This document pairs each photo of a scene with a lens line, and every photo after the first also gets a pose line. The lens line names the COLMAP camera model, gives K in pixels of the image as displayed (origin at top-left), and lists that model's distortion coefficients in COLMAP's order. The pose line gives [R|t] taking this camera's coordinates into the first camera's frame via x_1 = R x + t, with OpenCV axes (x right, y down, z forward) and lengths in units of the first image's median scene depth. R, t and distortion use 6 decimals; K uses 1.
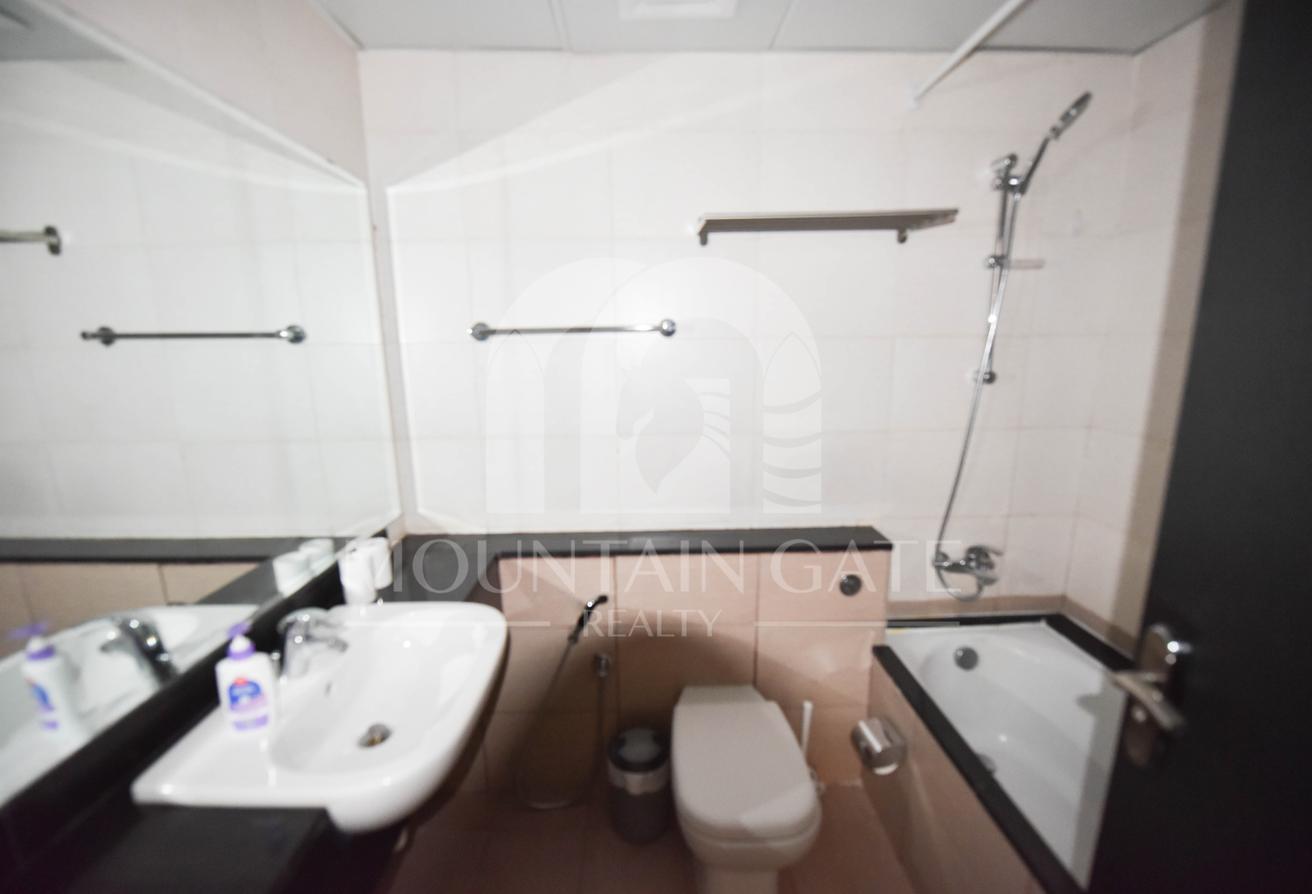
lens RADIAL K [[538.5, 0, 657.8], [0, 538.5, 436.5], [0, 0, 1]] dist [-0.001686, -0.007063]
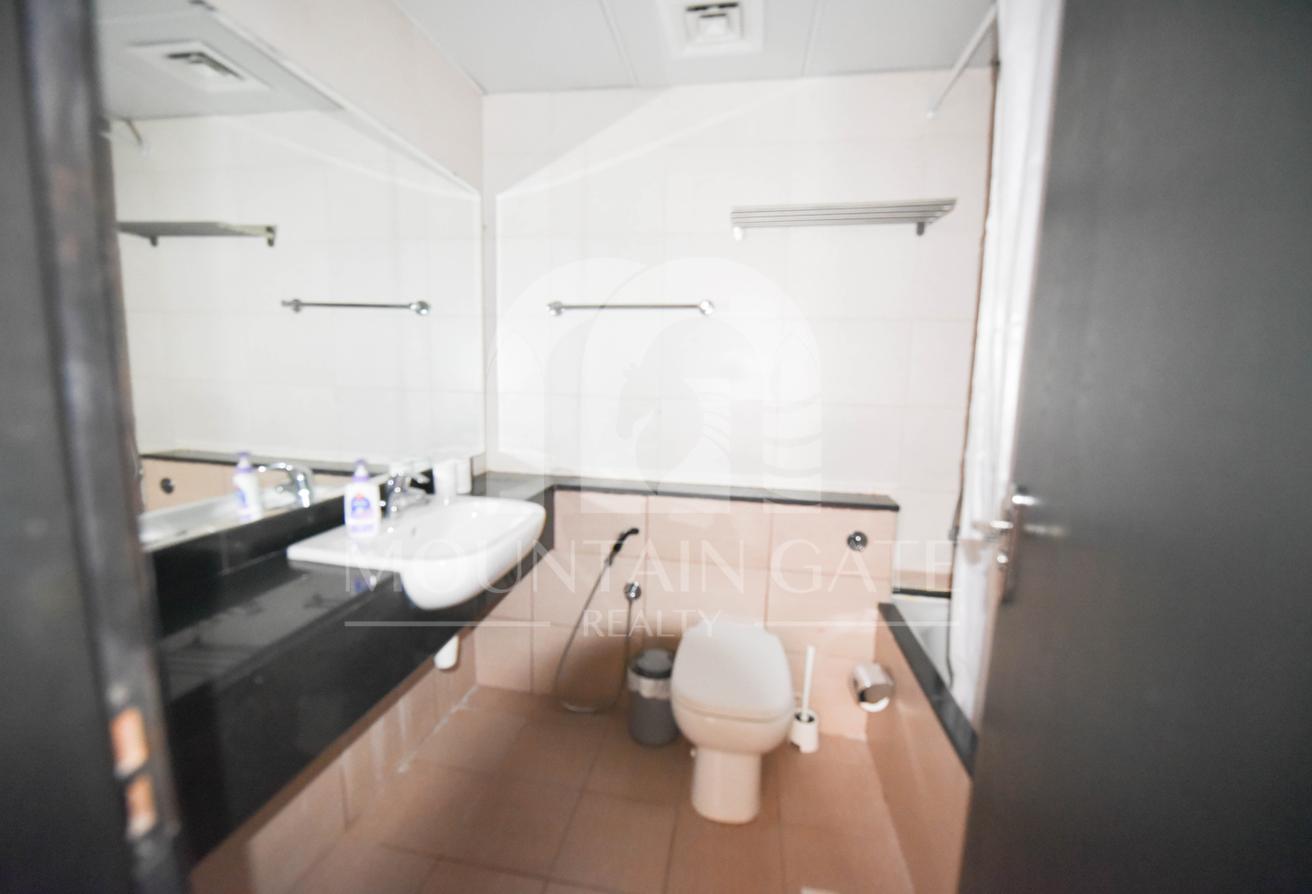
lens RADIAL K [[543.8, 0, 657.1], [0, 543.8, 436.3], [0, 0, 1]] dist [-0.017102, -0.000315]
pose [[0.980725, 0.058762, -0.186348, 0.162794], [-0.070225, 0.995985, -0.055514, 0.165852], [0.182338, 0.067531, 0.980914, -0.179896]]
